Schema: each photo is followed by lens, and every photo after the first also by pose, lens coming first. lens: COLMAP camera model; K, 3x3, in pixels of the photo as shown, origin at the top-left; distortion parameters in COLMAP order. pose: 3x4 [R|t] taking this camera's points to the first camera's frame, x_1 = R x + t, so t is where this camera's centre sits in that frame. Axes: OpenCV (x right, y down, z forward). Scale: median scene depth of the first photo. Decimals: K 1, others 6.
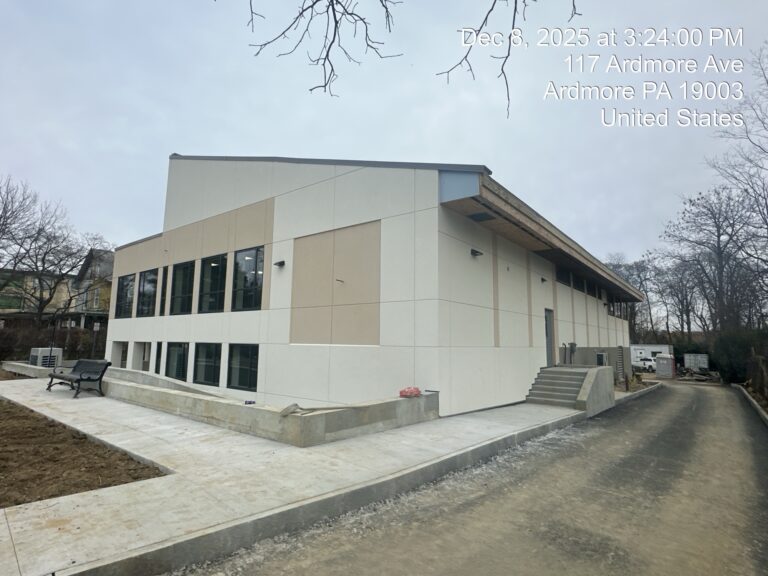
lens RADIAL K [[422.8, 0, 384.2], [0, 422.8, 287.5], [0, 0, 1]] dist [0.001921, 0.000112]
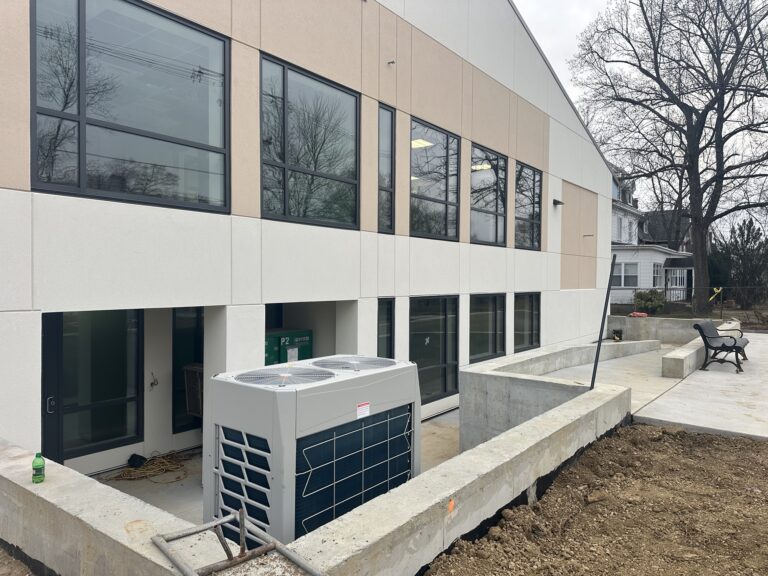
lens RADIAL K [[534.6, 0, 384.1], [0, 534.6, 287.1], [0, 0, 1]] dist [0.000724, 0.000044]
pose [[-0.003491, -0.034304, 0.999405, -1.279907], [-0.138211, 0.989836, 0.033493, 0.124505], [-0.990397, -0.138012, -0.008197, 1.238354]]
